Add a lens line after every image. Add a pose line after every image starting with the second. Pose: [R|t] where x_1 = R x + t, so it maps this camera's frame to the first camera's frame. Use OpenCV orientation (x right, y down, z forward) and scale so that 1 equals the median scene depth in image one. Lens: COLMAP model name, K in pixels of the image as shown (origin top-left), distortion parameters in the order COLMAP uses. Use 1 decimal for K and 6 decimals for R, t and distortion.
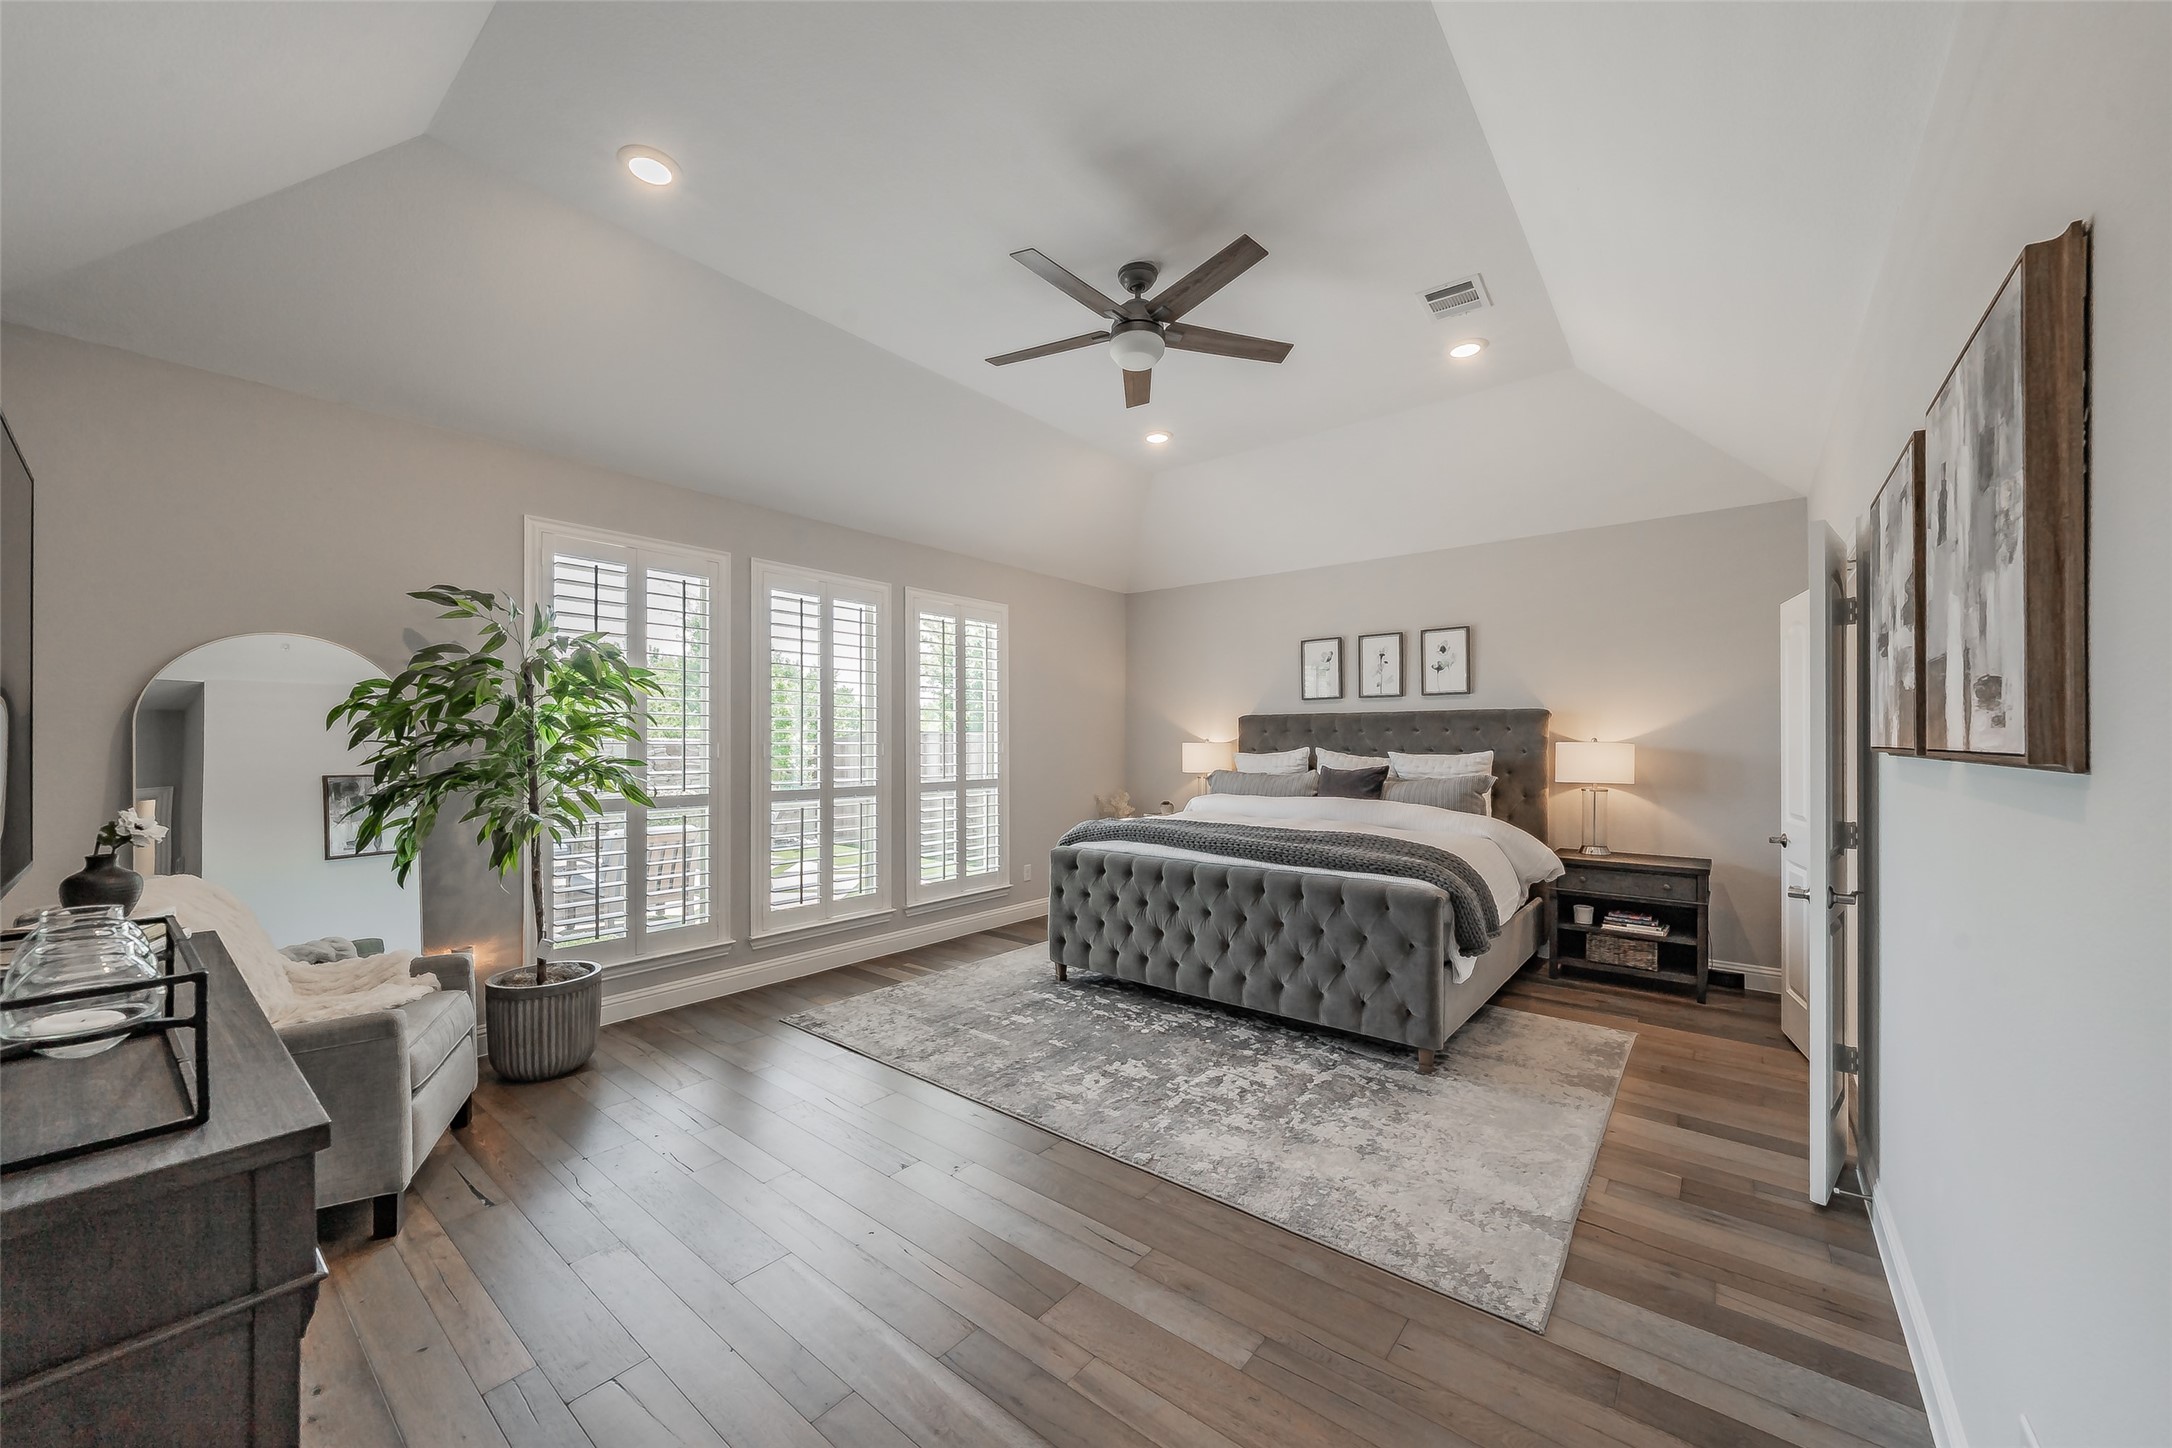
lens RADIAL K [[799.6, 0, 1086.0], [0, 799.6, 743.3], [0, 0, 1]] dist [0.003562, 0.000160]
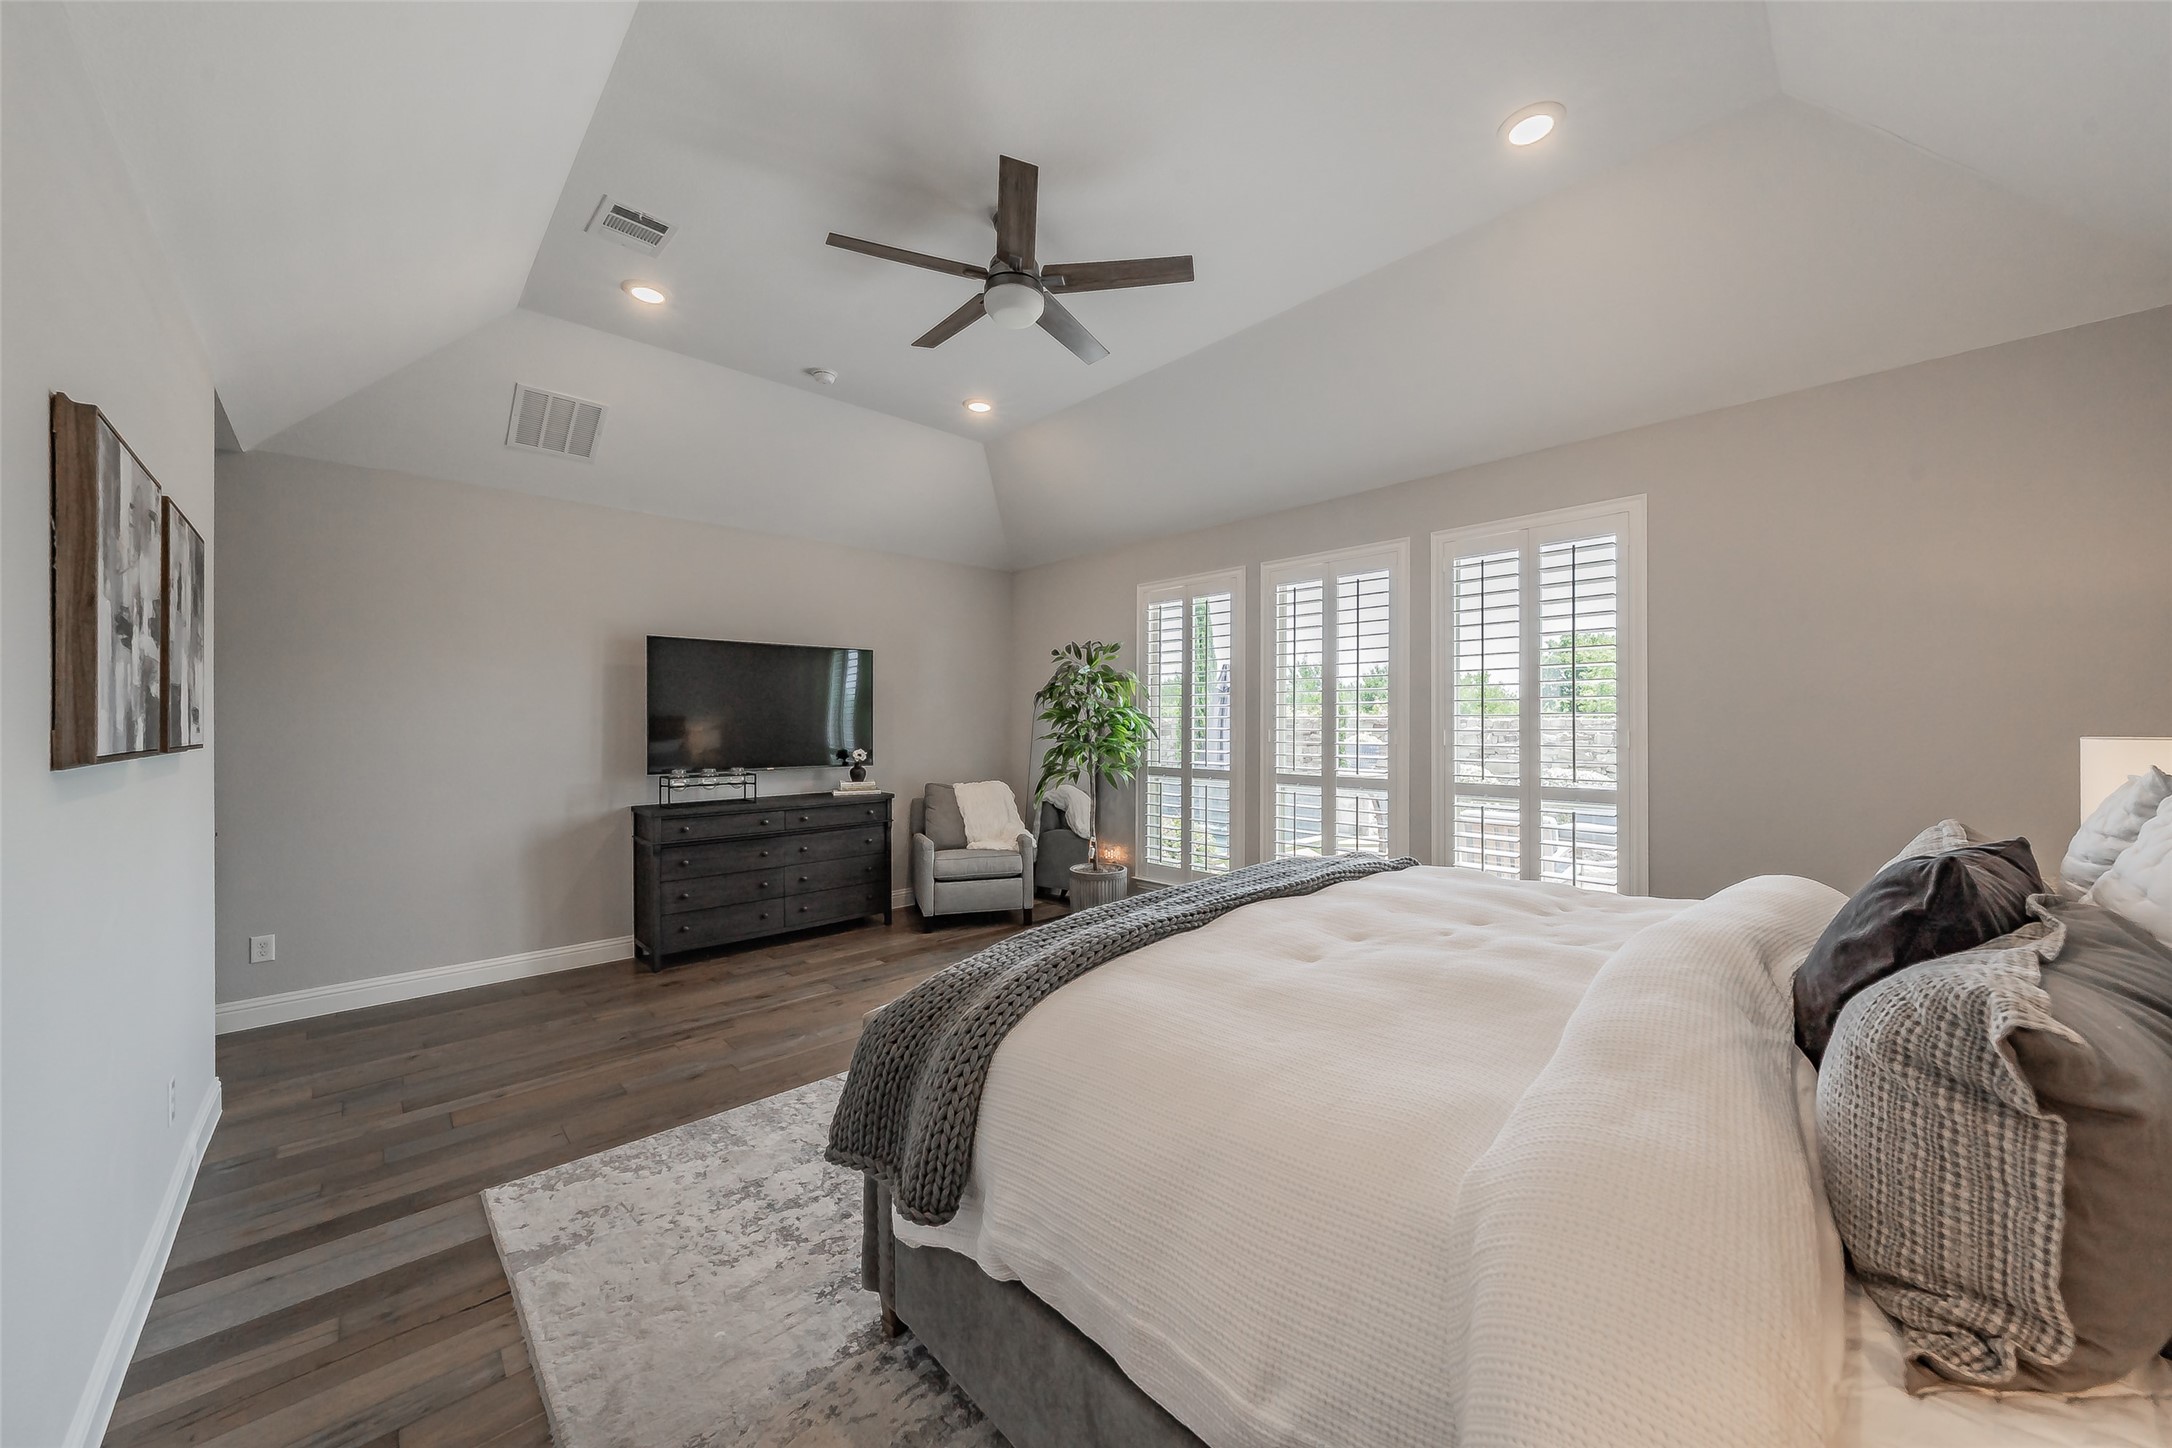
lens RADIAL K [[799.6, 0, 1086.4], [0, 799.6, 718.5], [0, 0, 1]] dist [0.003562, 0.000160]
pose [[-0.150332, -0.004986, -0.988623, 1.228371], [0.002582, 0.999982, -0.005436, -0.017338], [0.988632, -0.003370, -0.150316, 1.556590]]
